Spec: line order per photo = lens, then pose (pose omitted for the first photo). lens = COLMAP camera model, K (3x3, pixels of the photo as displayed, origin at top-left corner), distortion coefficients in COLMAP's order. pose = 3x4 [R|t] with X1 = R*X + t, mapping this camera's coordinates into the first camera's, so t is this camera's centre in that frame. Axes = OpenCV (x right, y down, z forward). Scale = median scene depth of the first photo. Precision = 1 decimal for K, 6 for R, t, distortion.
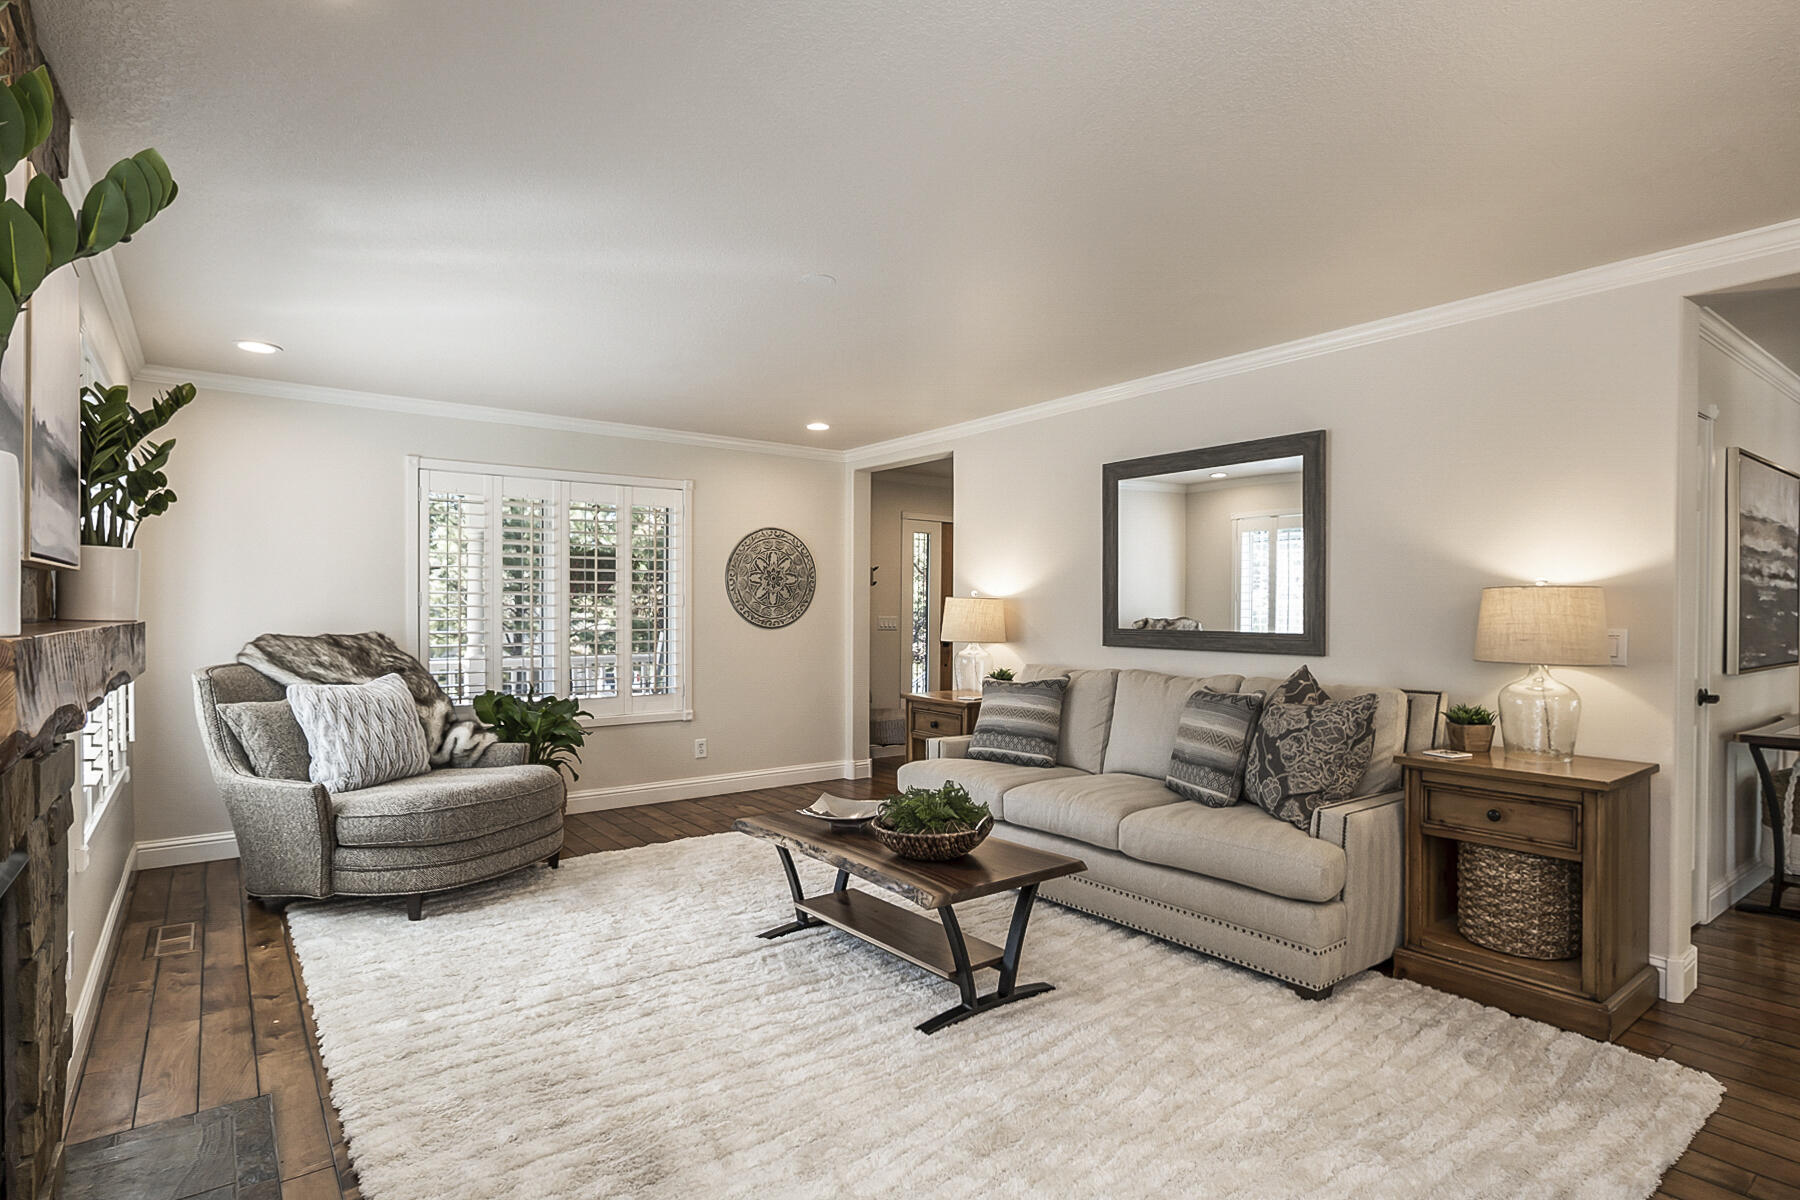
lens RADIAL K [[929.0, 0, 882.9], [0, 929.0, 613.9], [0, 0, 1]] dist [-0.006094, 0.000747]
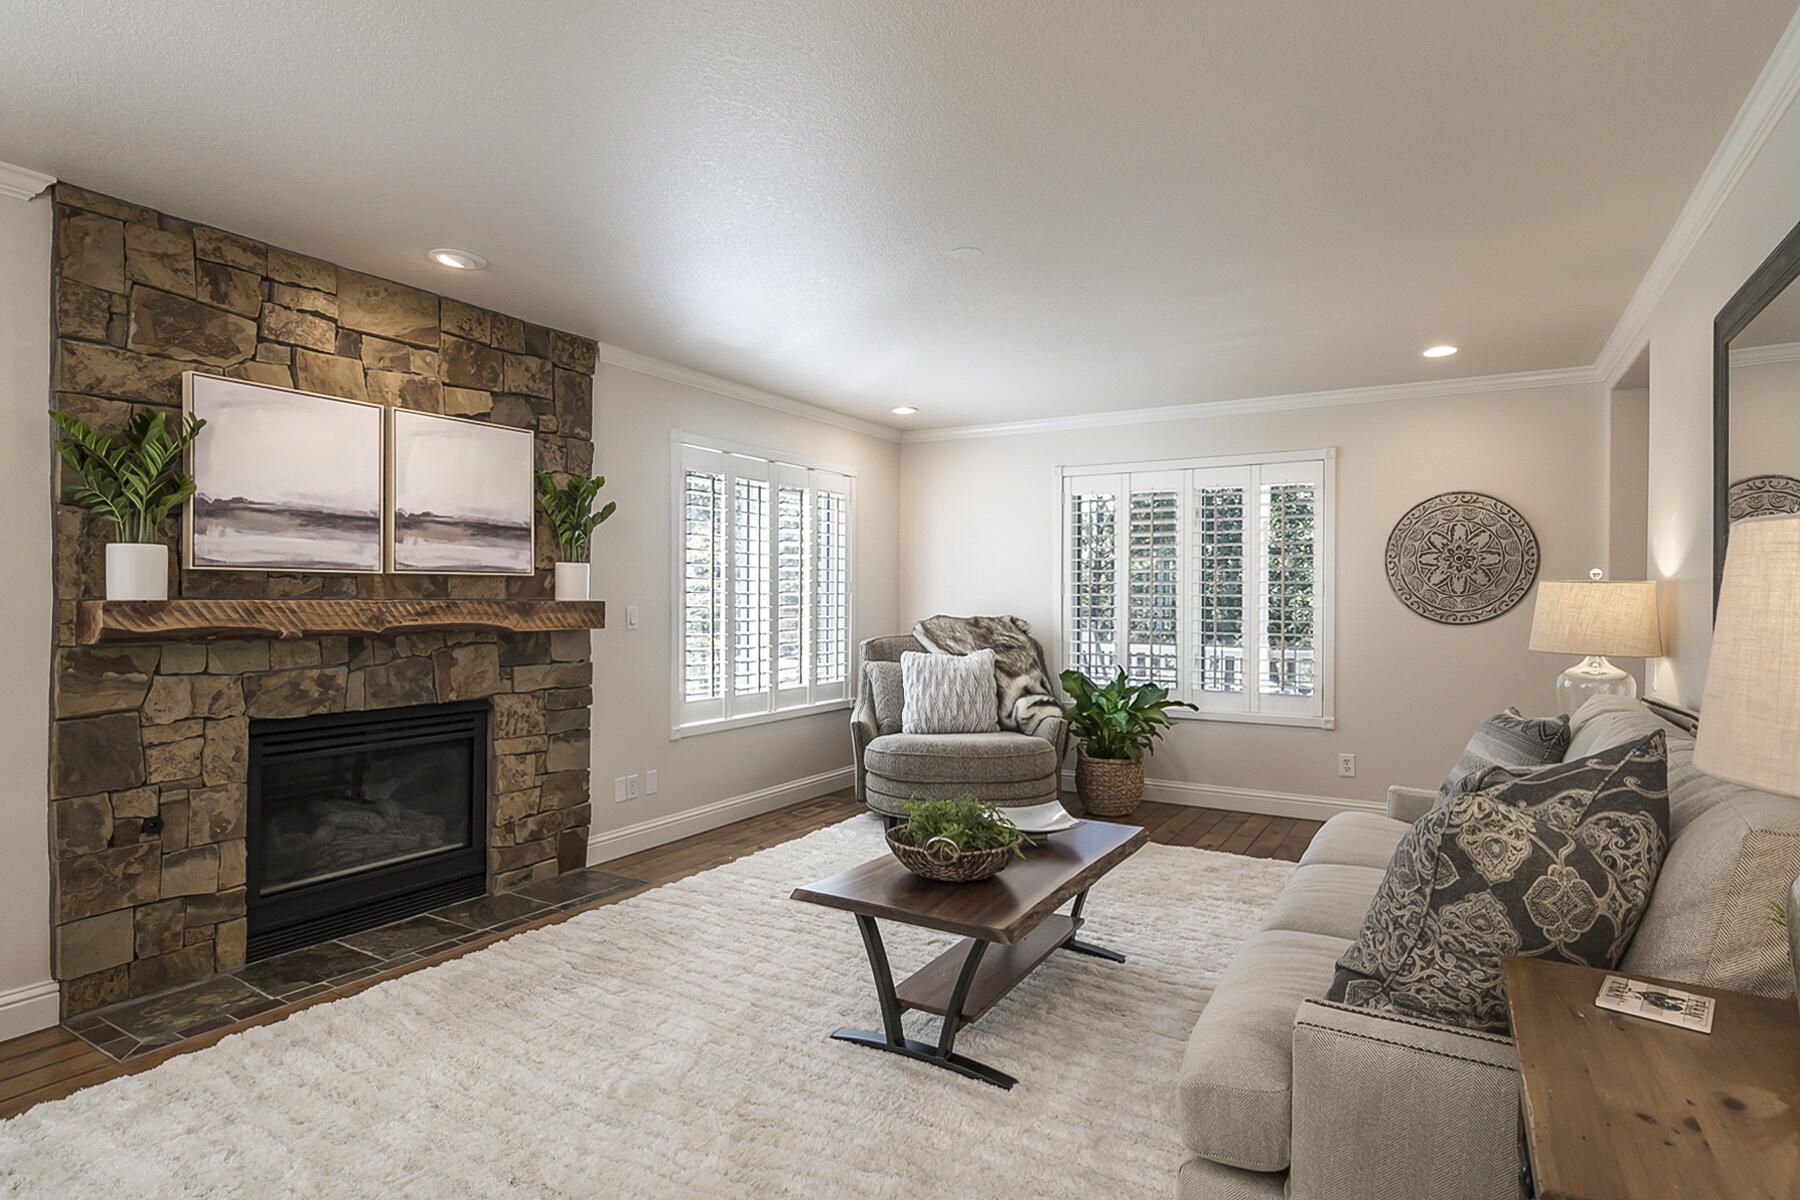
lens RADIAL K [[929.0, 0, 886.6], [0, 929.0, 601.4], [0, 0, 1]] dist [-0.006094, 0.000747]
pose [[0.377276, 0.005856, -0.926082, 0.556505], [-0.008928, 0.999957, 0.002686, -0.001808], [0.926058, 0.007255, 0.377312, 0.395749]]
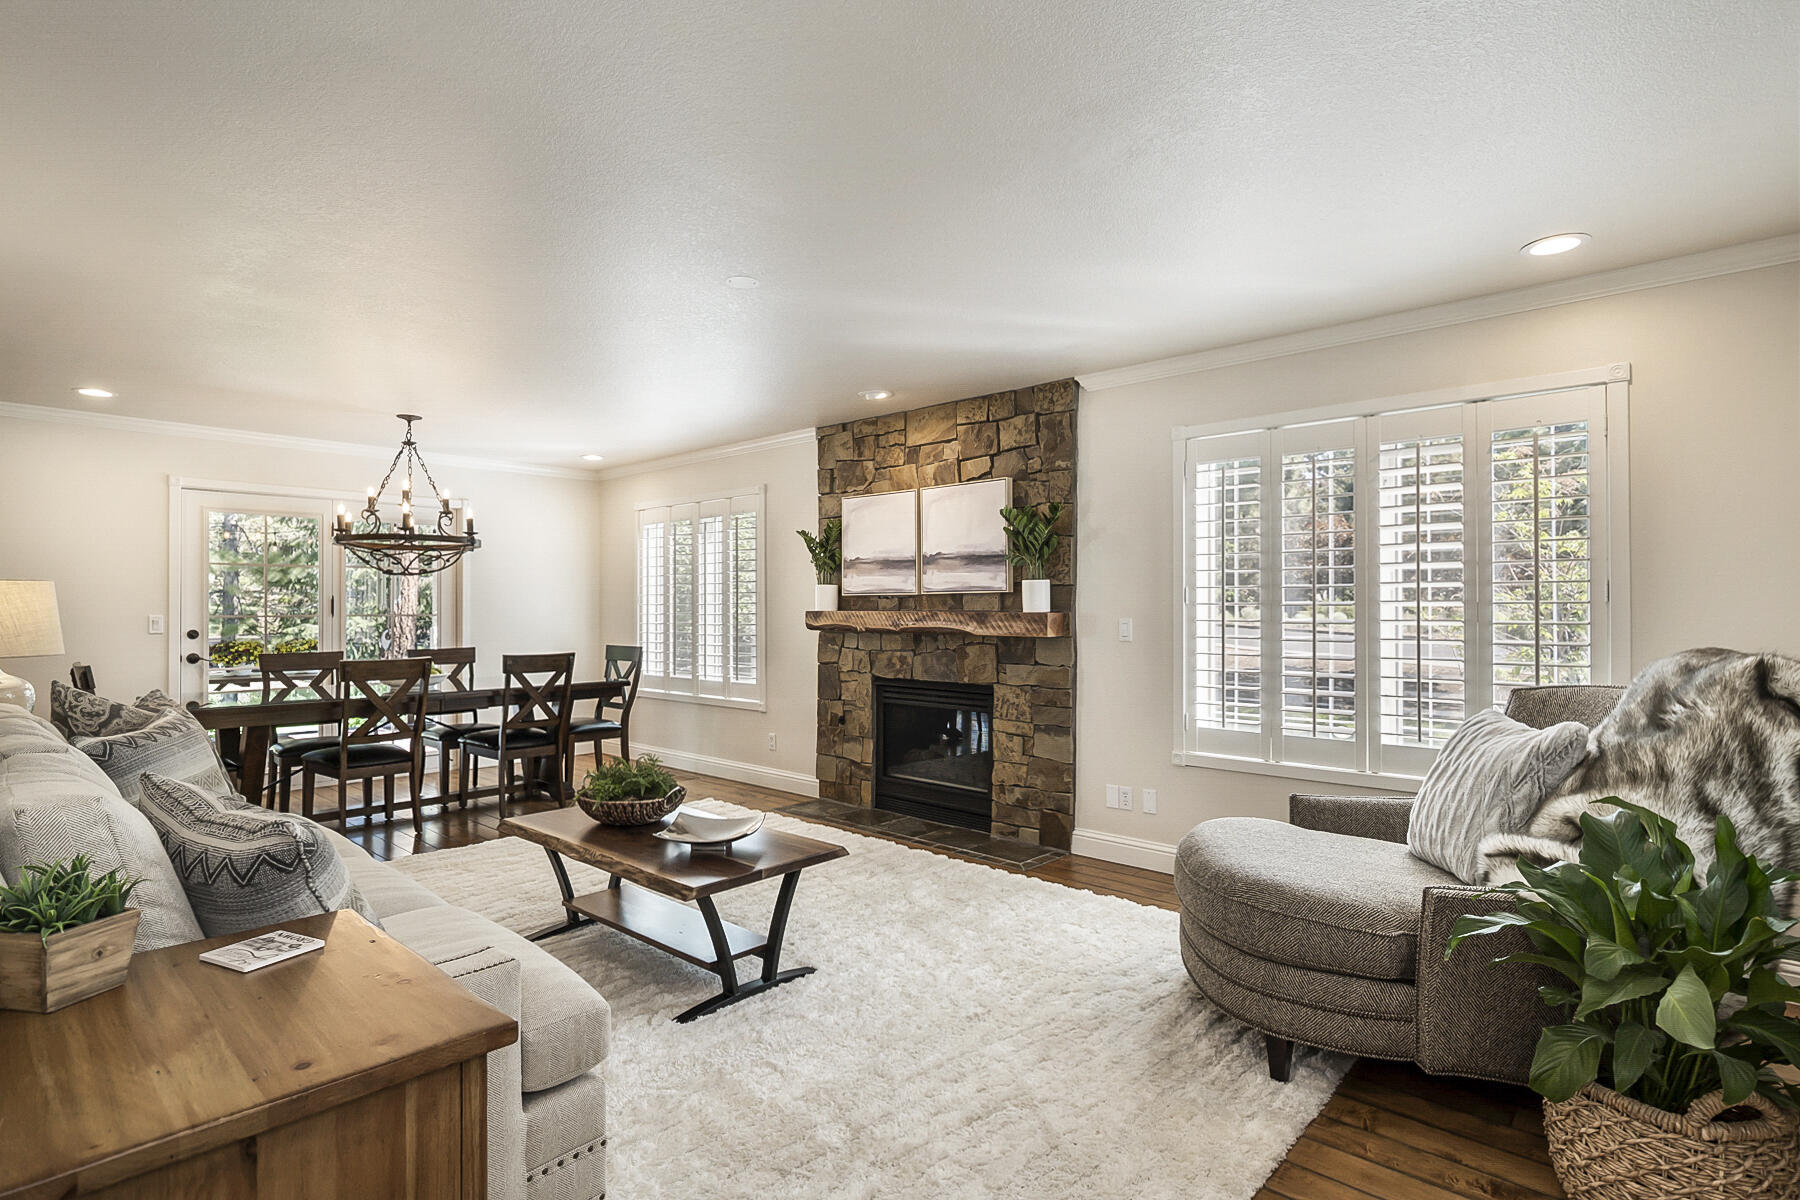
lens RADIAL K [[929.0, 0, 904.9], [0, 929.0, 605.9], [0, 0, 1]] dist [-0.006094, 0.000747]
pose [[-0.981975, -0.005700, -0.188925, -0.019903], [-0.005346, 0.999983, -0.002383, -0.001145], [0.188936, -0.001330, -0.981989, 1.411904]]
